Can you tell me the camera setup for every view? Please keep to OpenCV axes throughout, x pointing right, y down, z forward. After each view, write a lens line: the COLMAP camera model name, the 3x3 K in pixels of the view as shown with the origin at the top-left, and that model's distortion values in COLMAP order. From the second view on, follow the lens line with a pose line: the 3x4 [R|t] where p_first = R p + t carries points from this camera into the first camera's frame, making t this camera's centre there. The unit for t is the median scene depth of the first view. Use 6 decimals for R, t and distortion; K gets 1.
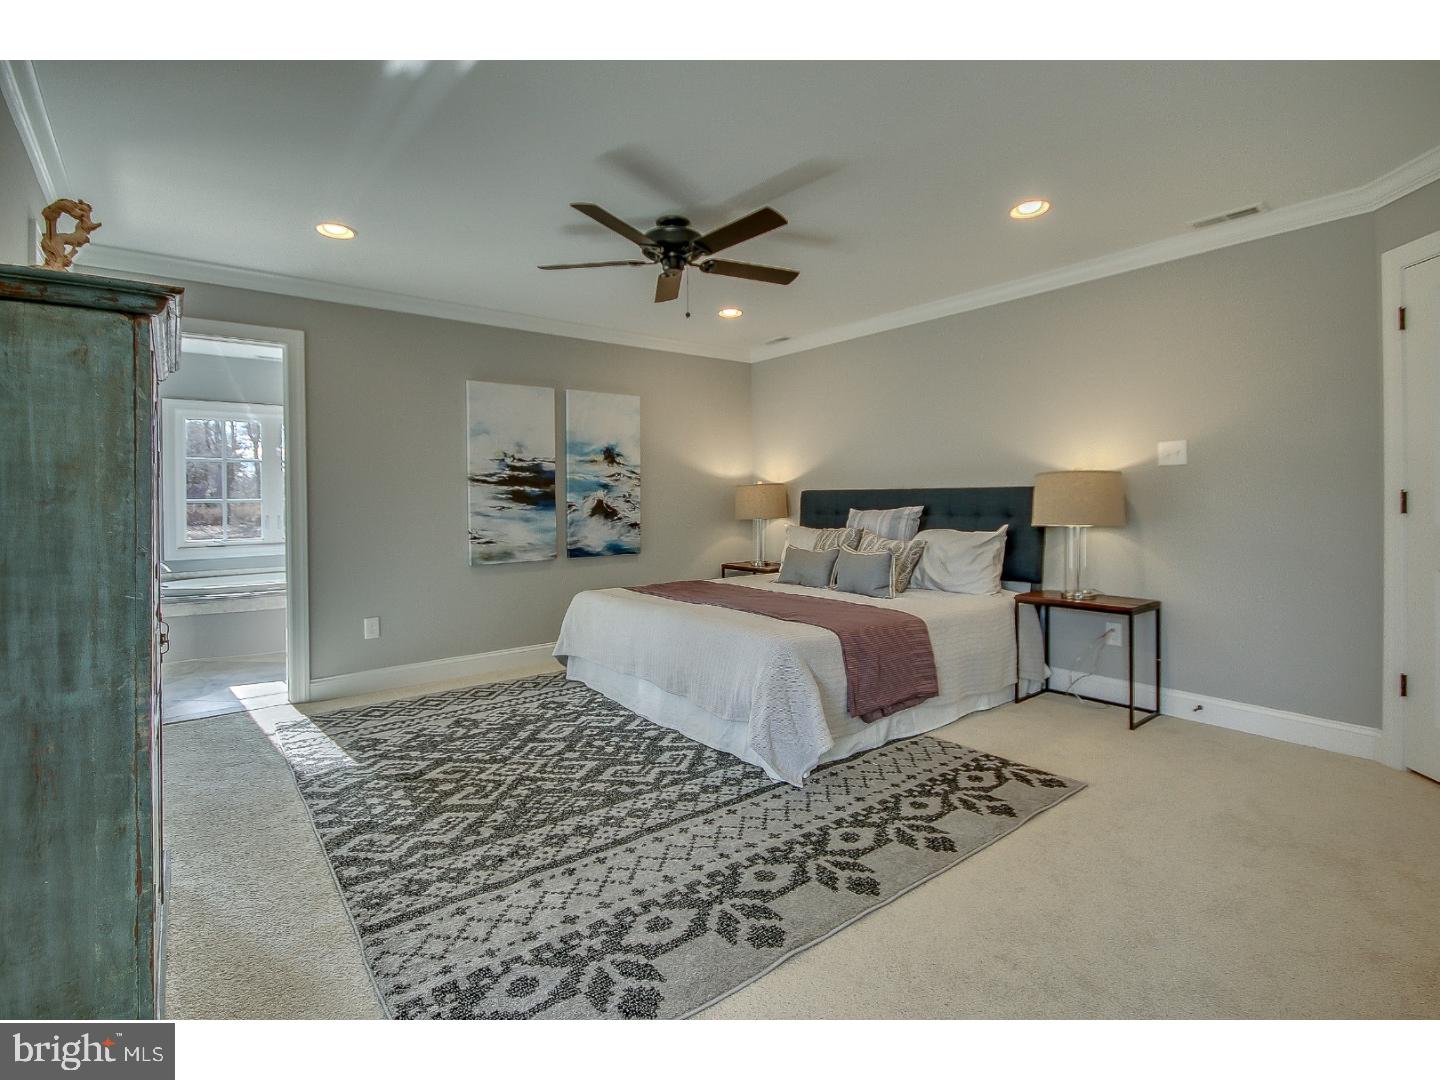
lens RADIAL K [[694.6, 0, 705.1], [0, 694.6, 502.8], [0, 0, 1]] dist [-0.017116, 0.000000]
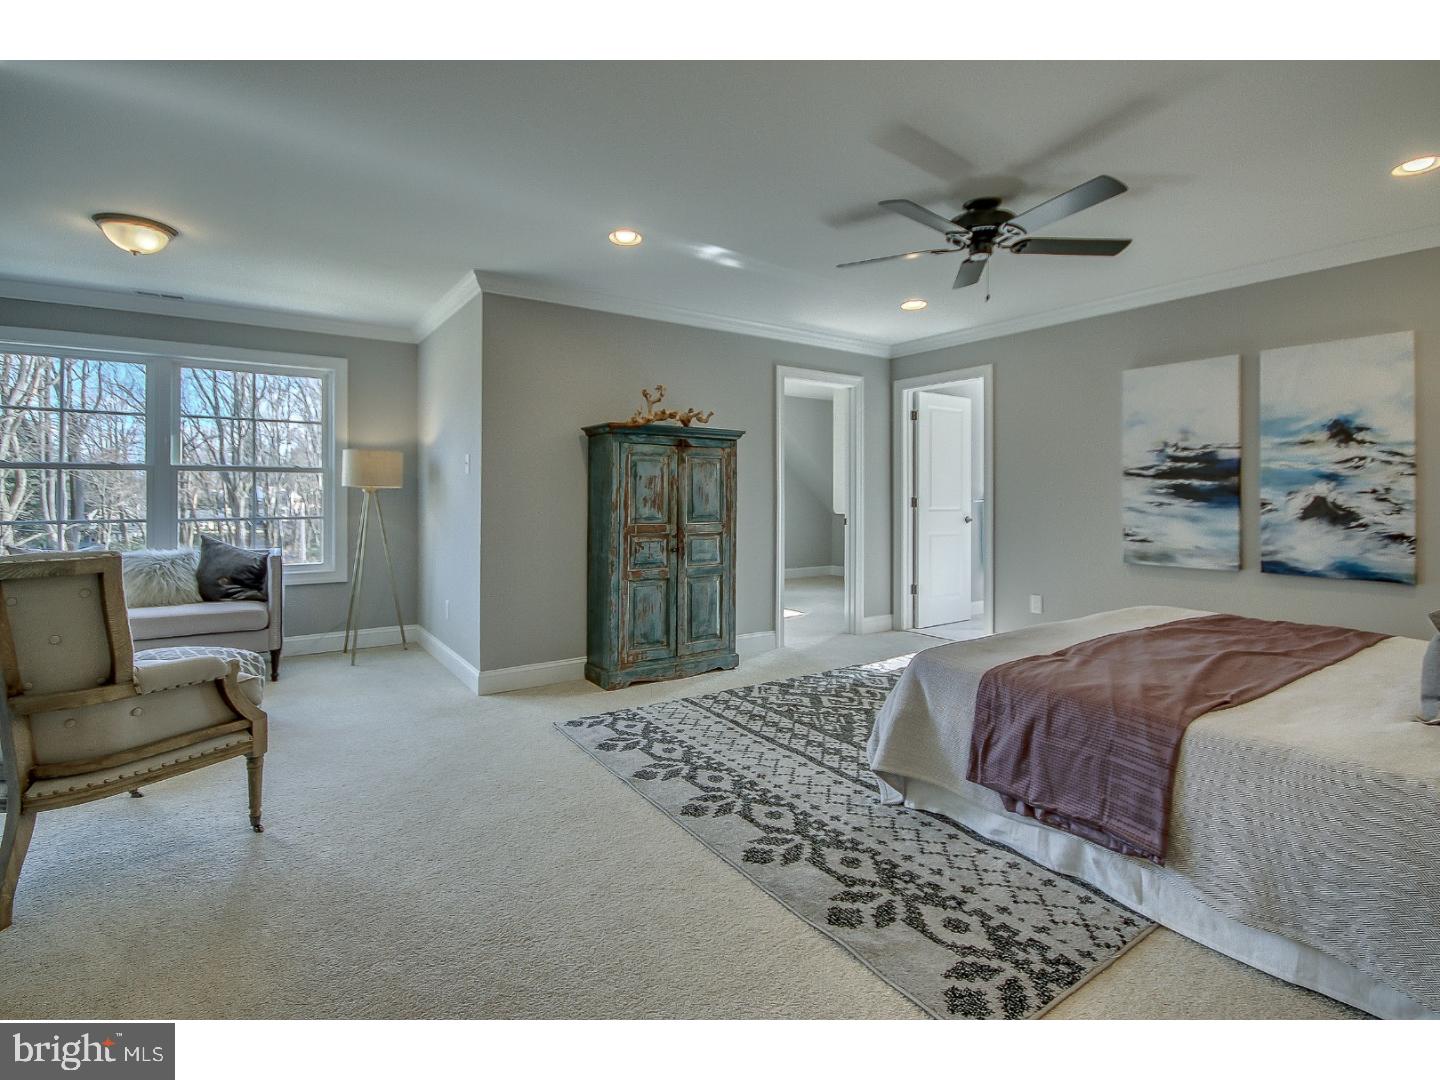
lens RADIAL K [[694.6, 0, 717.8], [0, 694.6, 491.1], [0, 0, 1]] dist [-0.017116, 0.000000]
pose [[-0.067828, 0.006257, -0.997677, 0.641964], [-0.006217, 0.999958, 0.006694, -0.011904], [0.997678, 0.006656, -0.067786, 0.492893]]
